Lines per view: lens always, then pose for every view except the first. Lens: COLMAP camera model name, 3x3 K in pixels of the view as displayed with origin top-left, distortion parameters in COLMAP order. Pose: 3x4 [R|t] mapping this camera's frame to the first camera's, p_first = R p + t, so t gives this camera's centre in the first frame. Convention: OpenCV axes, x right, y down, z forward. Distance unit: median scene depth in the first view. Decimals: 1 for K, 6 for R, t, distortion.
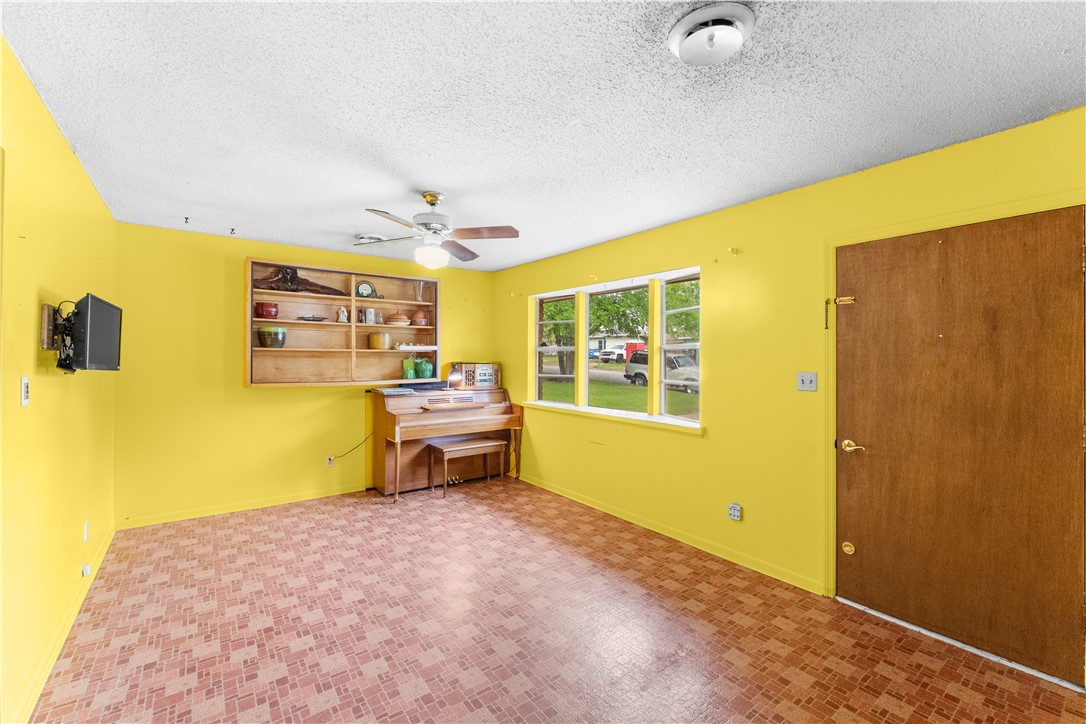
lens RADIAL K [[445.2, 0, 546.6], [0, 445.2, 352.3], [0, 0, 1]] dist [0.001317, 0.000432]
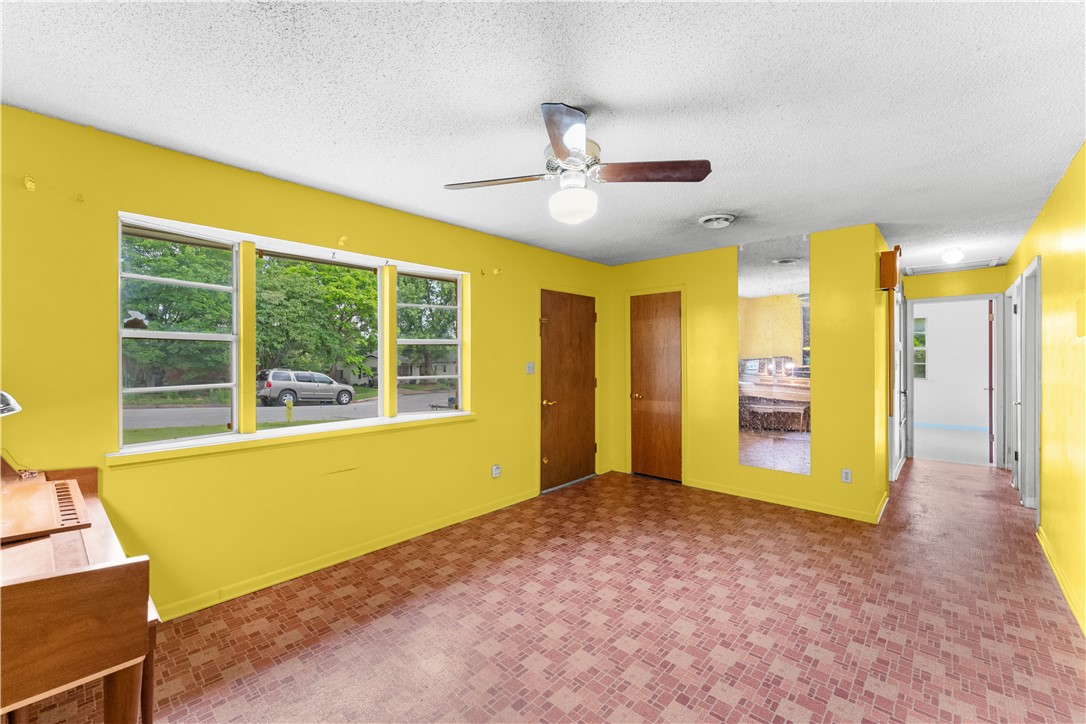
lens RADIAL K [[445.2, 0, 518.1], [0, 445.2, 362.3], [0, 0, 1]] dist [0.001317, 0.000432]
pose [[-0.134286, -0.022130, 0.990695, -0.642727], [-0.015291, 0.999678, 0.020258, 0.006826], [-0.990825, -0.012428, -0.134581, 0.817958]]
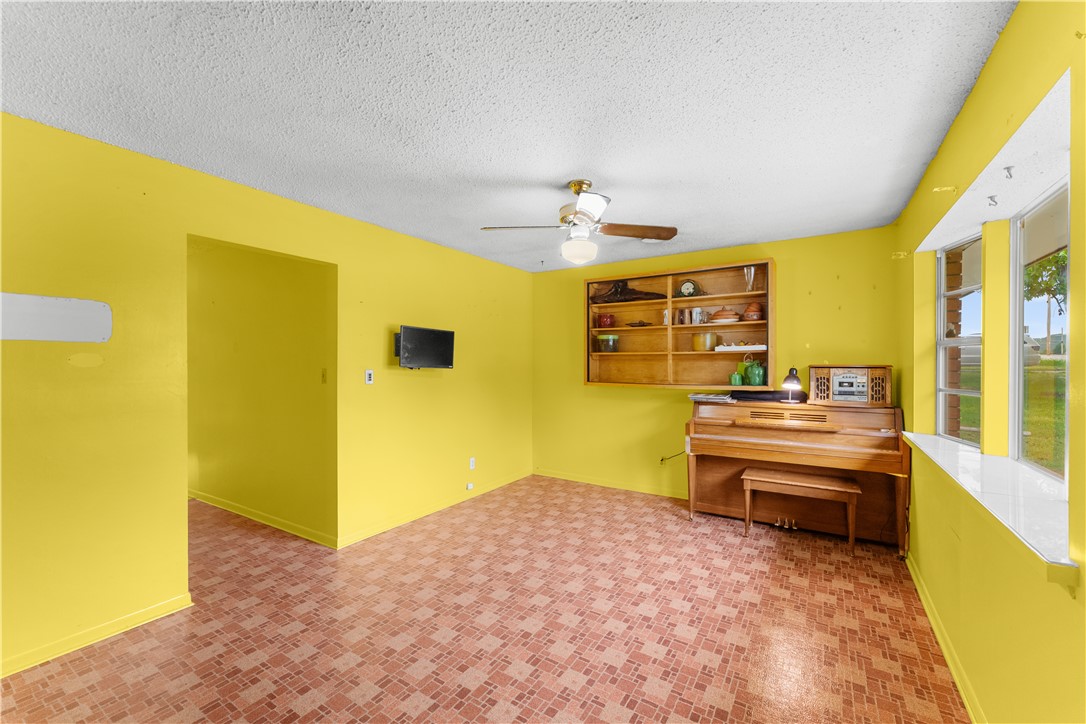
lens RADIAL K [[445.2, 0, 542.0], [0, 445.2, 362.5], [0, 0, 1]] dist [0.001317, 0.000432]
pose [[0.352239, -0.003968, -0.935902, 0.408459], [0.014269, 0.999898, 0.001131, 0.011652], [0.935801, -0.013753, 0.352260, 0.414403]]
